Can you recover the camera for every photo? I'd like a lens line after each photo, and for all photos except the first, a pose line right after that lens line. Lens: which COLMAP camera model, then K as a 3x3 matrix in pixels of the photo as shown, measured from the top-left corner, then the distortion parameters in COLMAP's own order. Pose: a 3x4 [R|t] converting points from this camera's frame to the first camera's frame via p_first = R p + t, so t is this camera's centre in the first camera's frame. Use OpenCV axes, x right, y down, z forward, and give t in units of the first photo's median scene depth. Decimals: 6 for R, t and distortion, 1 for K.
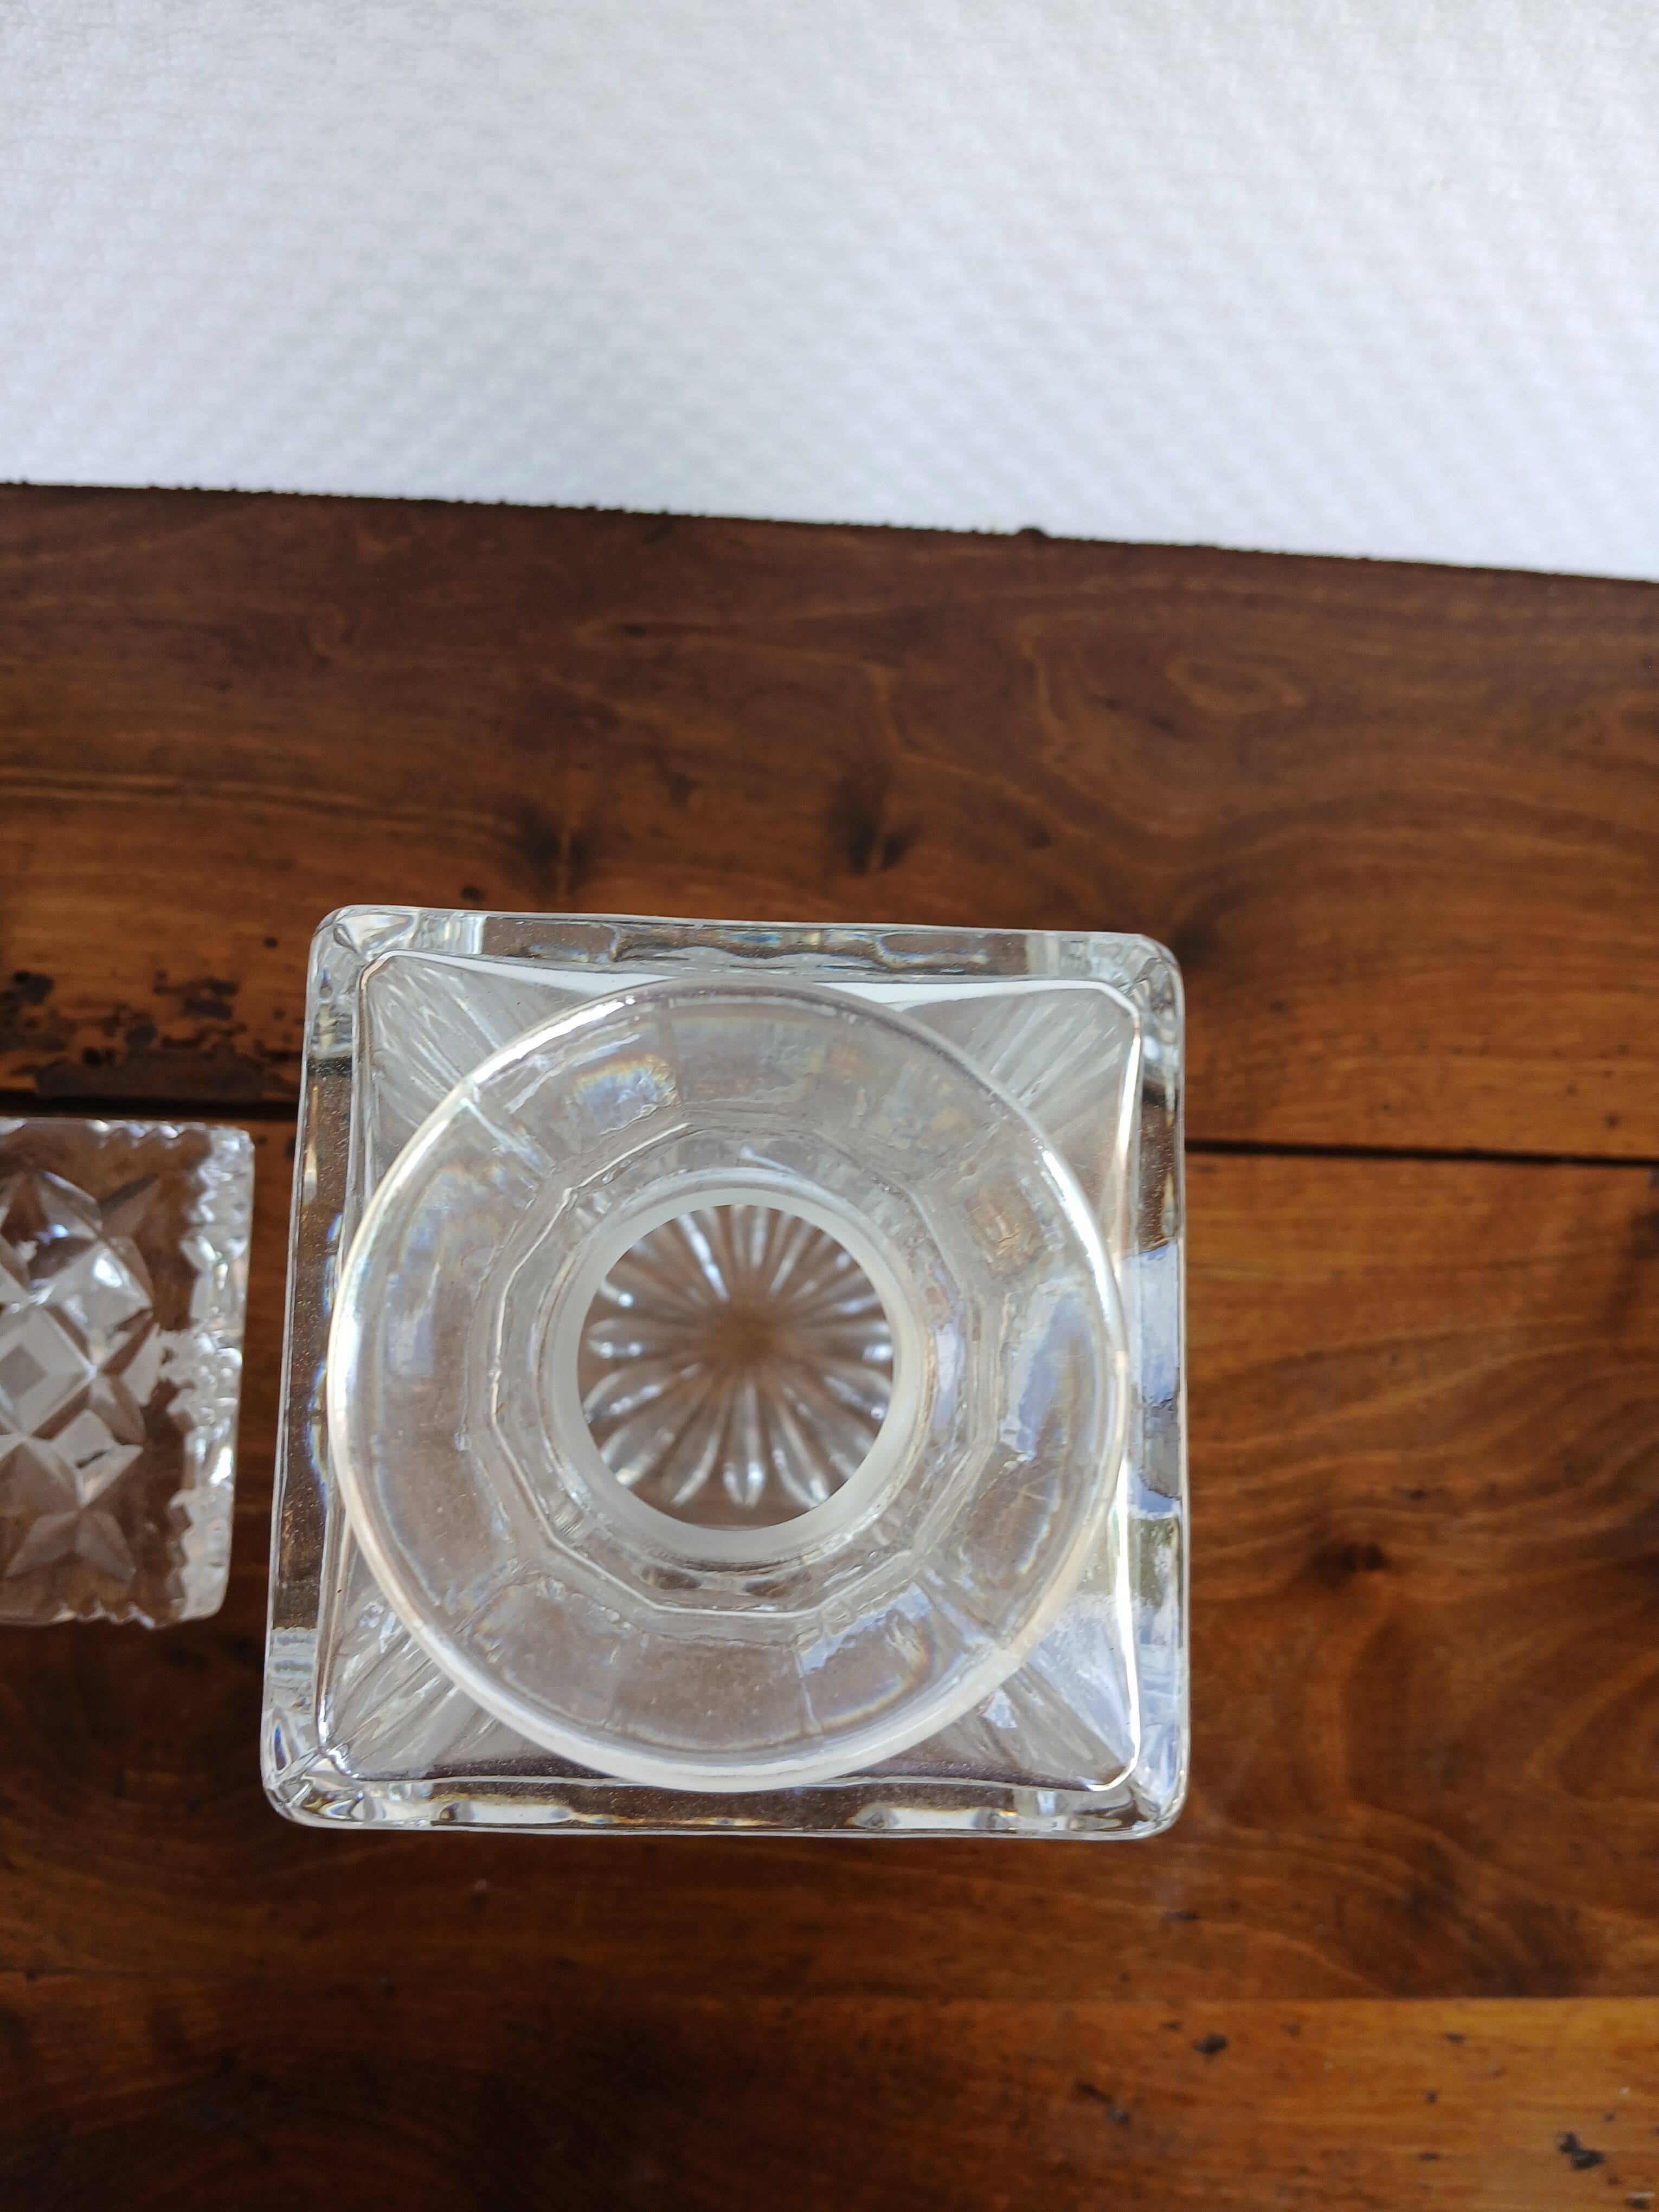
lens RADIAL K [[1763.5, 0, 782.6], [0, 1763.5, 1109.4], [0, 0, 1]] dist [0.005829, -0.073946]
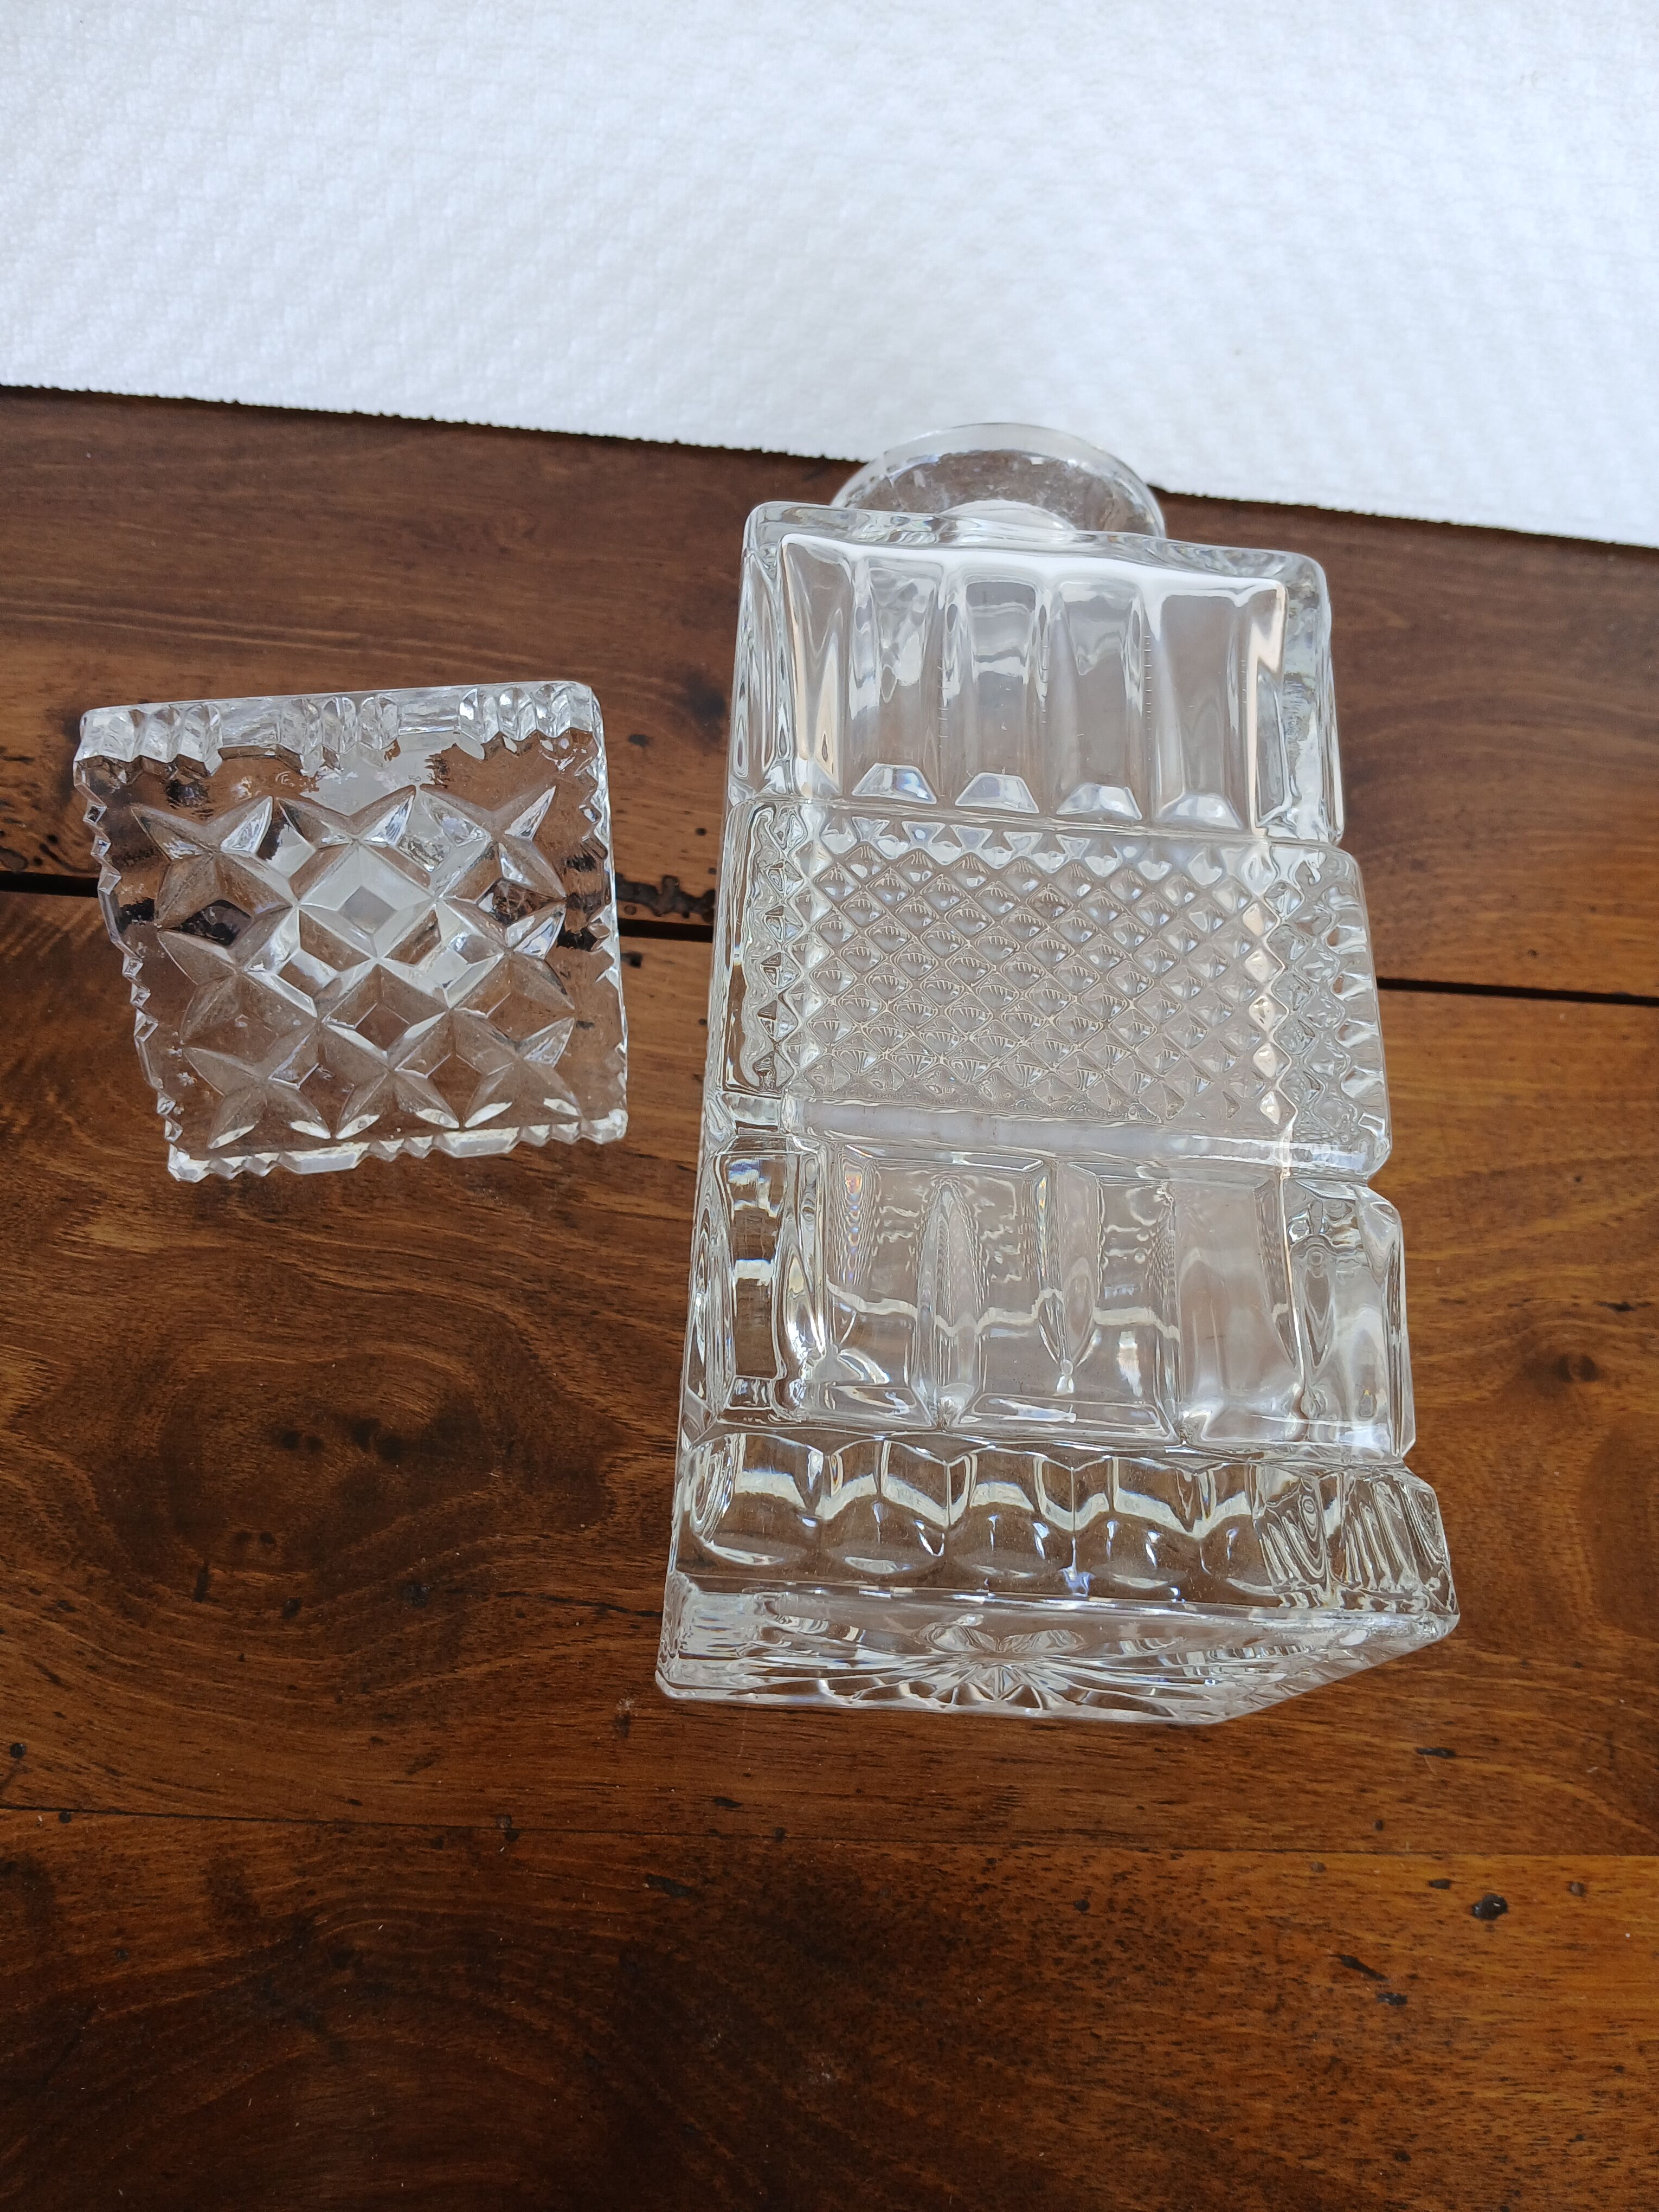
lens RADIAL K [[1763.5, 0, 779.7], [0, 1763.5, 1140.1], [0, 0, 1]] dist [0.005829, -0.073946]
pose [[0.998146, 0.029104, 0.053449, -0.147409], [-0.010178, 0.945700, -0.324883, 0.447078], [-0.060003, 0.323736, 0.944243, 0.101847]]
